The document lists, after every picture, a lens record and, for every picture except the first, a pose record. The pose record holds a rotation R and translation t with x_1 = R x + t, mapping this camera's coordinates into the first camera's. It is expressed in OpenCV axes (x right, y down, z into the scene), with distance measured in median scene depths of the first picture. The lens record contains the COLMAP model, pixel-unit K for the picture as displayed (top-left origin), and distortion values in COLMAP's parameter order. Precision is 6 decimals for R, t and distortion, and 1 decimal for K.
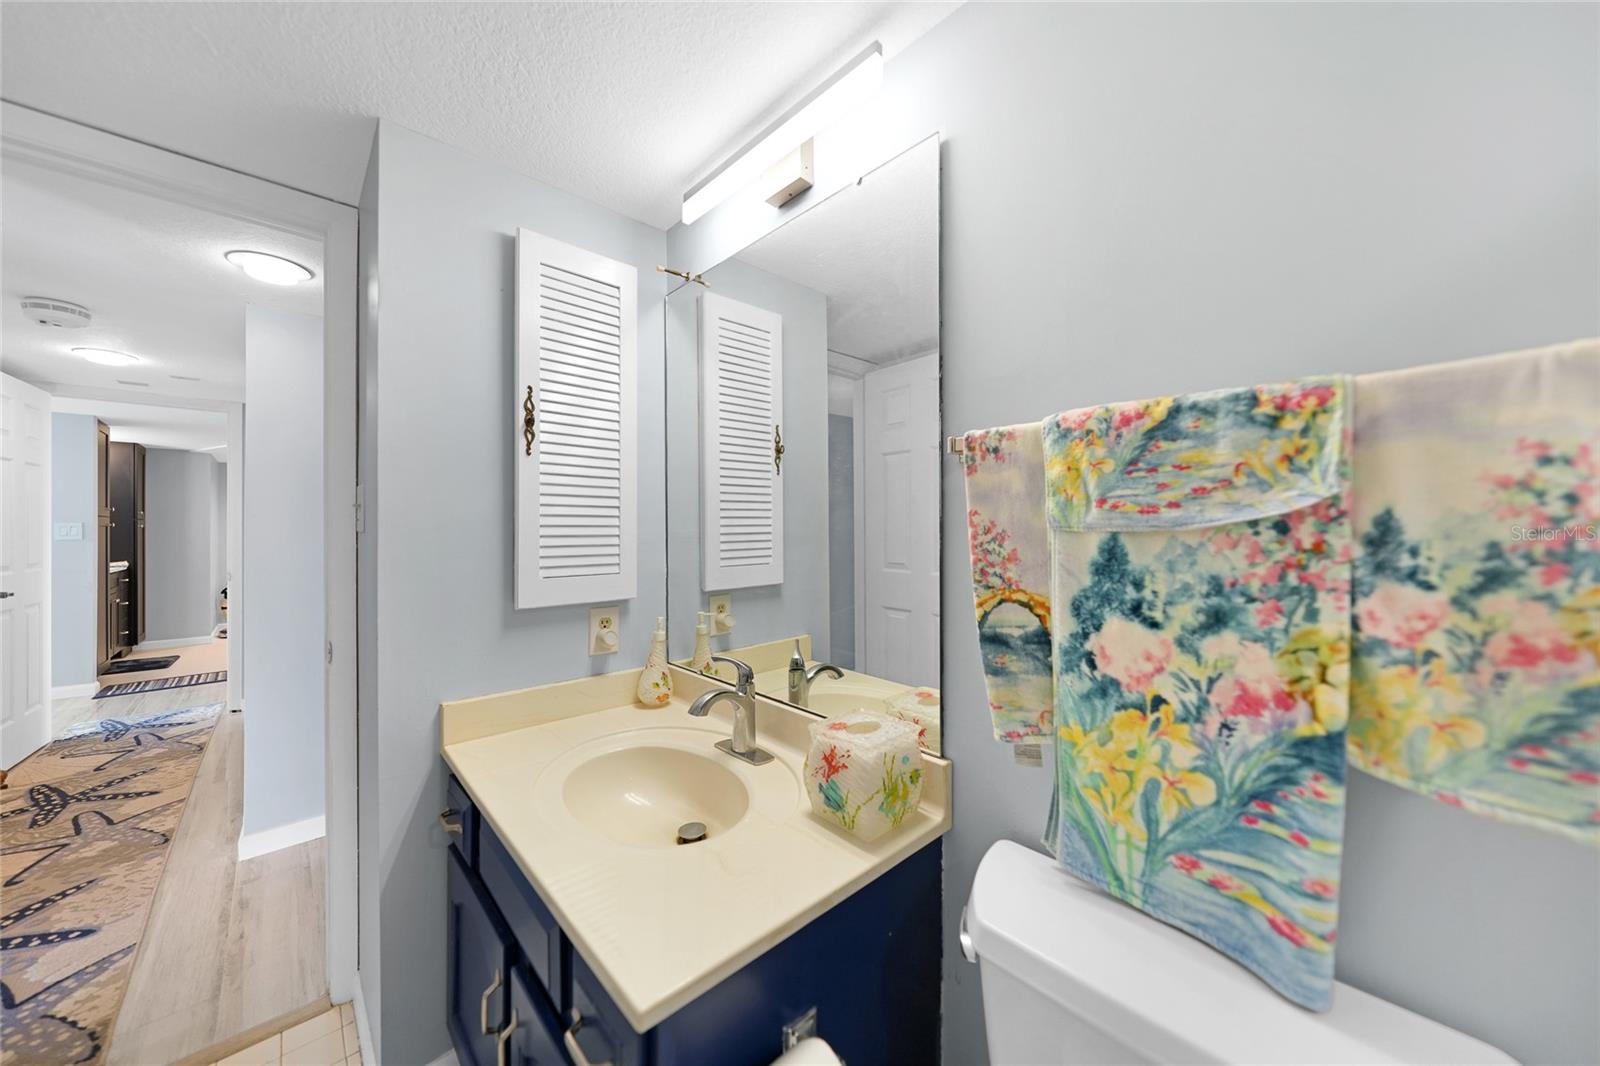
lens RADIAL K [[559.8, 0, 800.6], [0, 559.8, 529.7], [0, 0, 1]] dist [-0.002186, -0.000040]
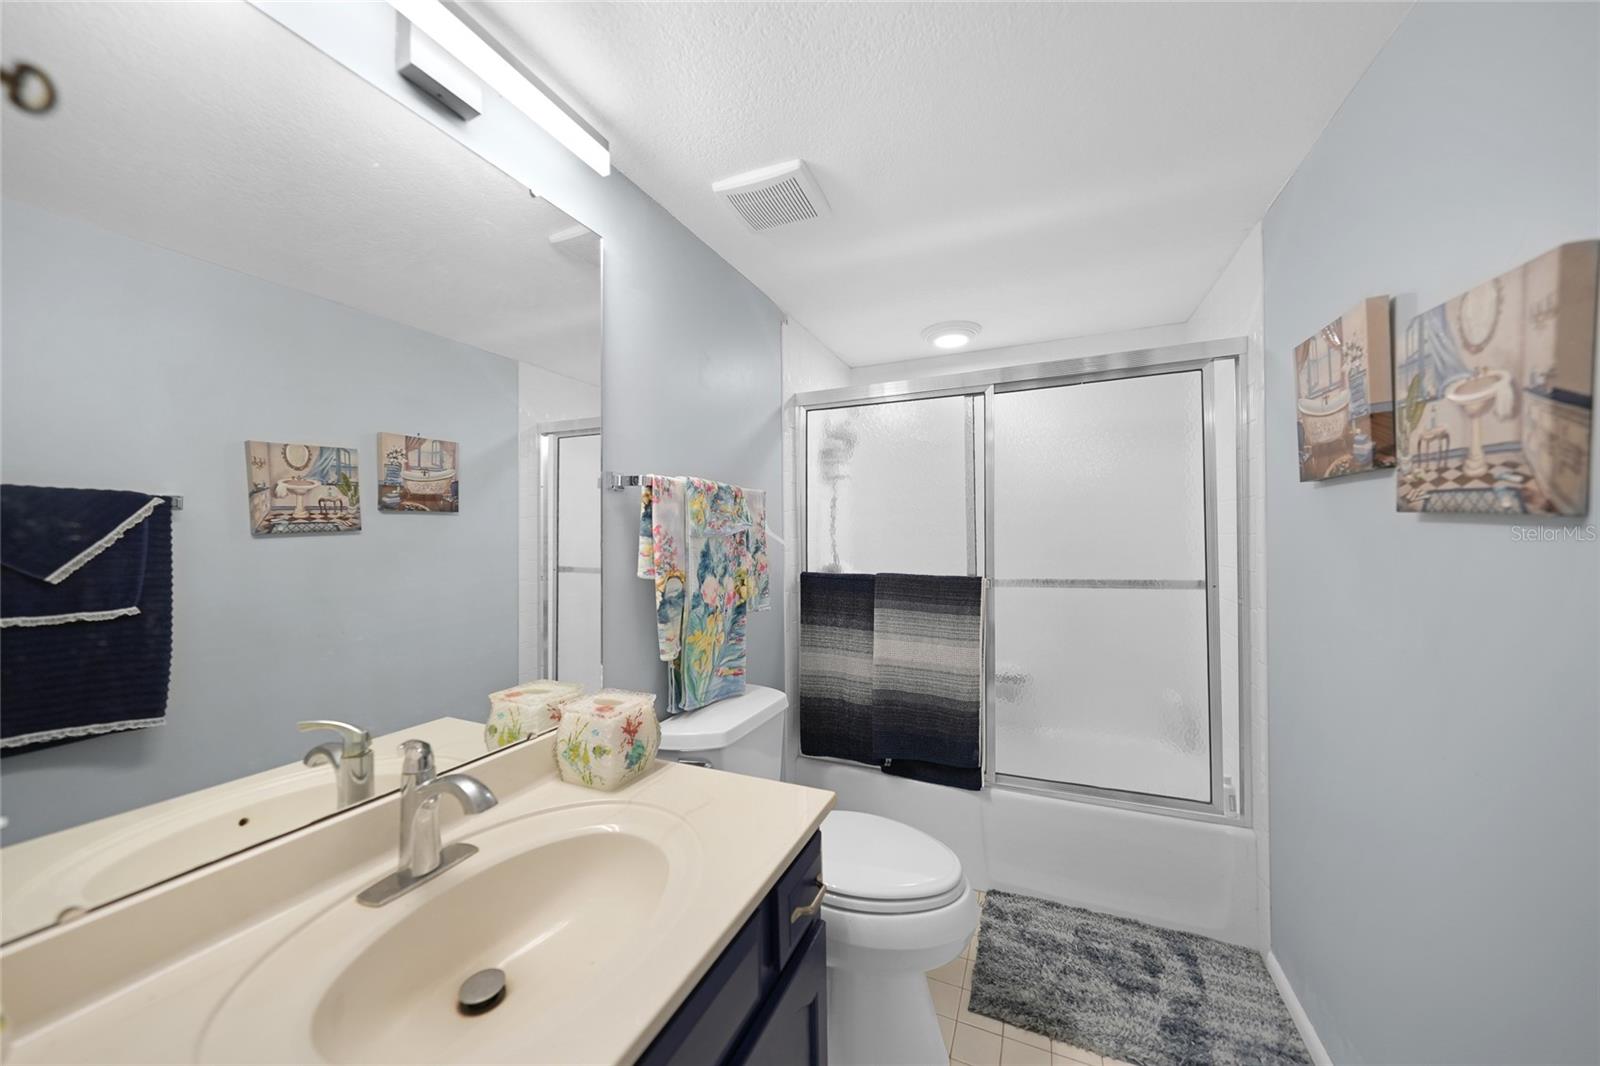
lens RADIAL K [[559.8, 0, 801.2], [0, 559.8, 531.9], [0, 0, 1]] dist [-0.002186, -0.000040]
pose [[-0.397920, 0.014804, 0.917301, -1.709622], [0.012207, 0.999867, -0.010841, 0.011599], [-0.917339, 0.006884, -0.398048, 1.617898]]
